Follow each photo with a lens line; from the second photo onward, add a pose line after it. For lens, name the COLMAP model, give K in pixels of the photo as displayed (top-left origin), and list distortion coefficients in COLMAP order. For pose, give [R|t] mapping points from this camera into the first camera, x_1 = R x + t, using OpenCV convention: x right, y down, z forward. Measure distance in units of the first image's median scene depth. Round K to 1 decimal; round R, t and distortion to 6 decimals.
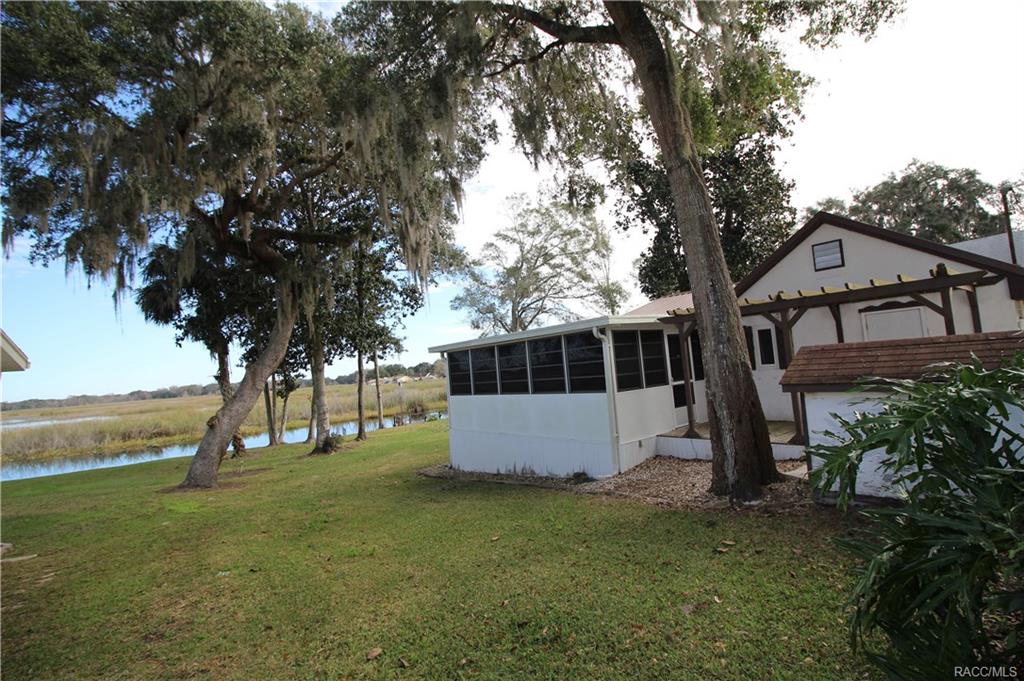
lens RADIAL K [[466.2, 0, 511.0], [0, 466.2, 338.9], [0, 0, 1]] dist [-0.014215, -0.002055]
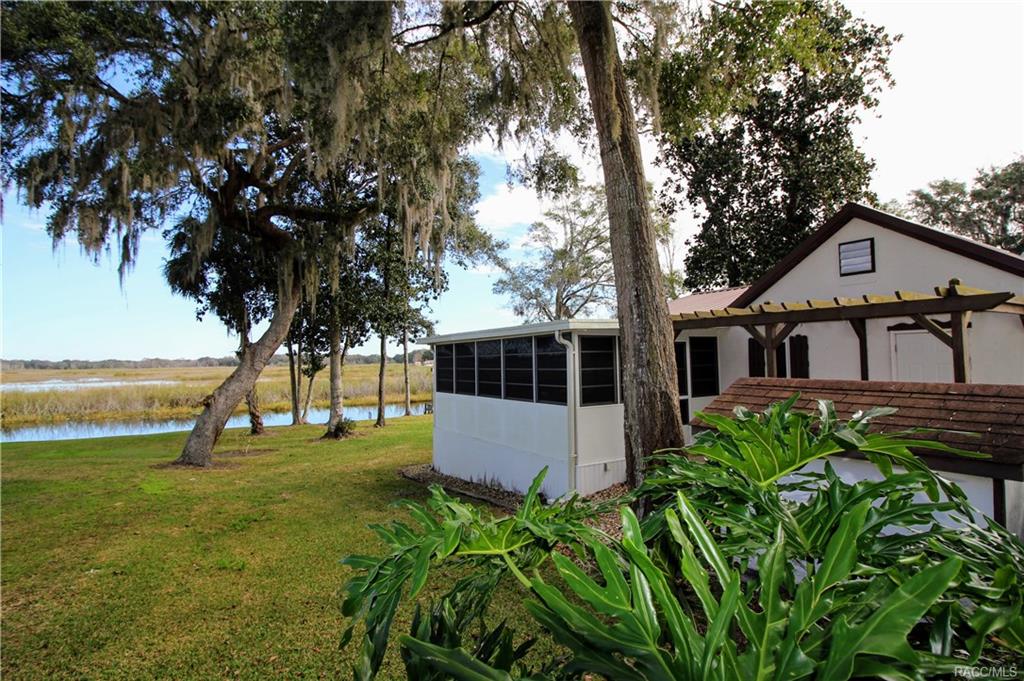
lens RADIAL K [[499.9, 0, 513.0], [0, 499.9, 338.7], [0, 0, 1]] dist [-0.016193, -0.000914]
pose [[0.990457, 0.055891, -0.125983, 0.111125], [-0.052147, 0.998100, 0.032825, -0.018983], [0.127579, -0.025942, 0.991489, 0.031170]]
